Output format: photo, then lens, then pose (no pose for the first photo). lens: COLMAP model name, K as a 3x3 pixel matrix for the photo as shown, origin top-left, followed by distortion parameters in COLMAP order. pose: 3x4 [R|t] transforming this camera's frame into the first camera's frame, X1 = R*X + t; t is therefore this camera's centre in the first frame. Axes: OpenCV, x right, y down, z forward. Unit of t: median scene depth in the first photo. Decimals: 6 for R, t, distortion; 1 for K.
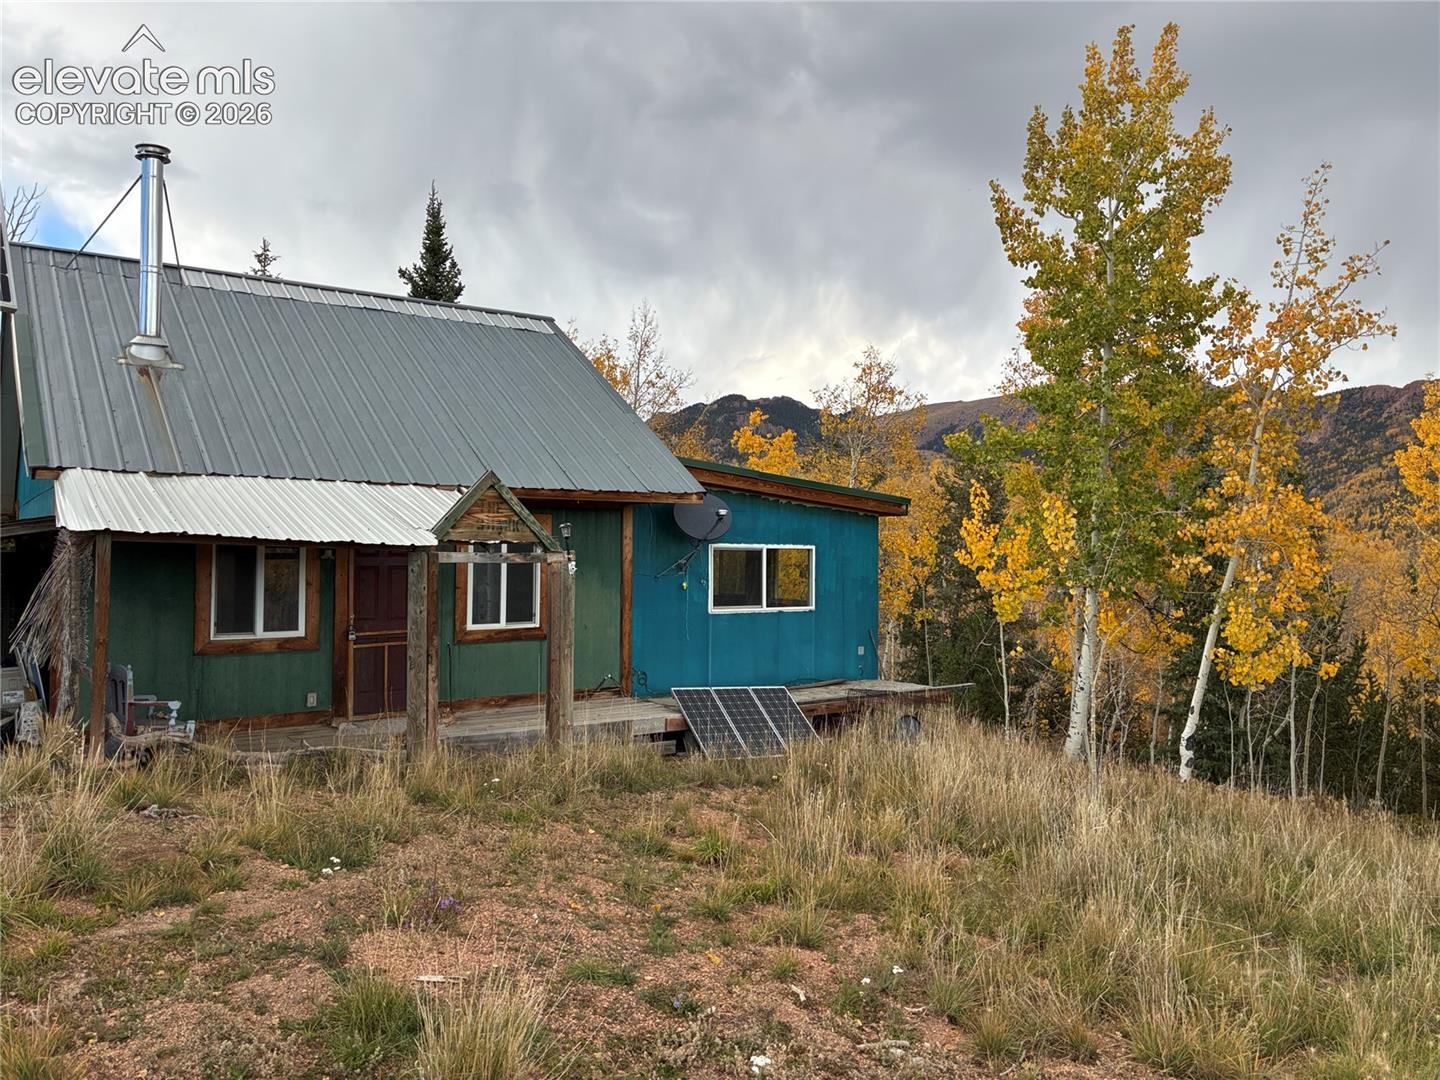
lens RADIAL K [[1090.2, 0, 727.7], [0, 1090.2, 531.1], [0, 0, 1]] dist [0.049670, -0.050490]
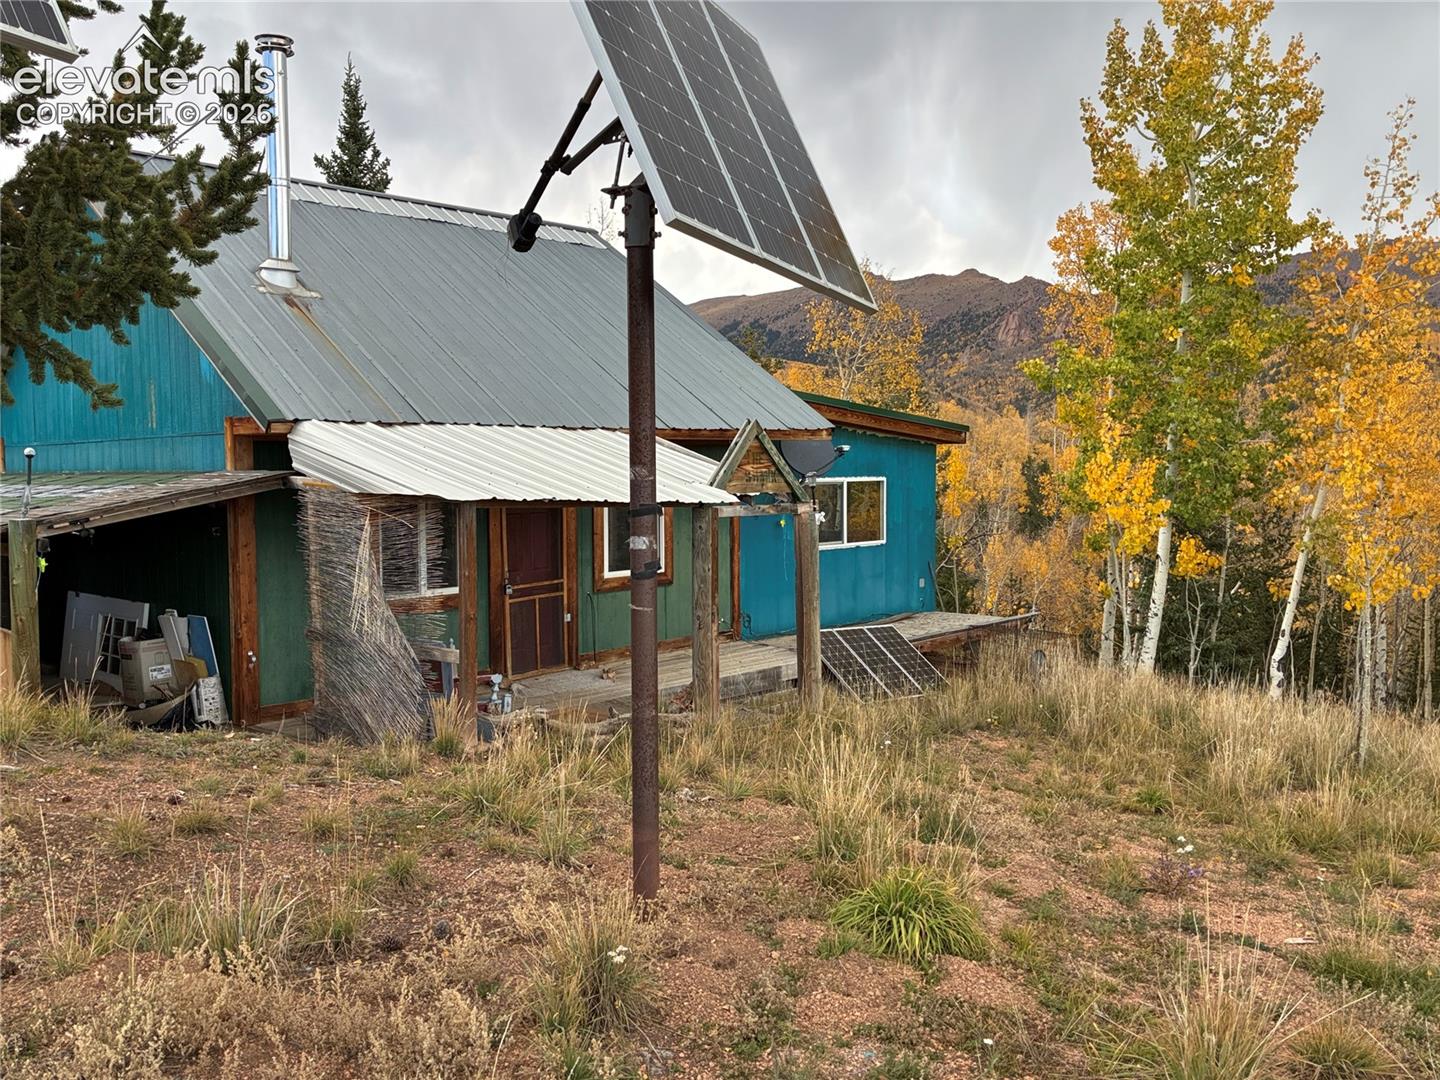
lens RADIAL K [[1176.4, 0, 719.1], [0, 1176.4, 535.6], [0, 0, 1]] dist [0.055282, -0.064176]
pose [[0.985566, -0.023295, 0.167681, -0.284303], [0.009476, 0.996526, 0.082745, -0.026726], [-0.169026, -0.079962, 0.982363, -0.006949]]
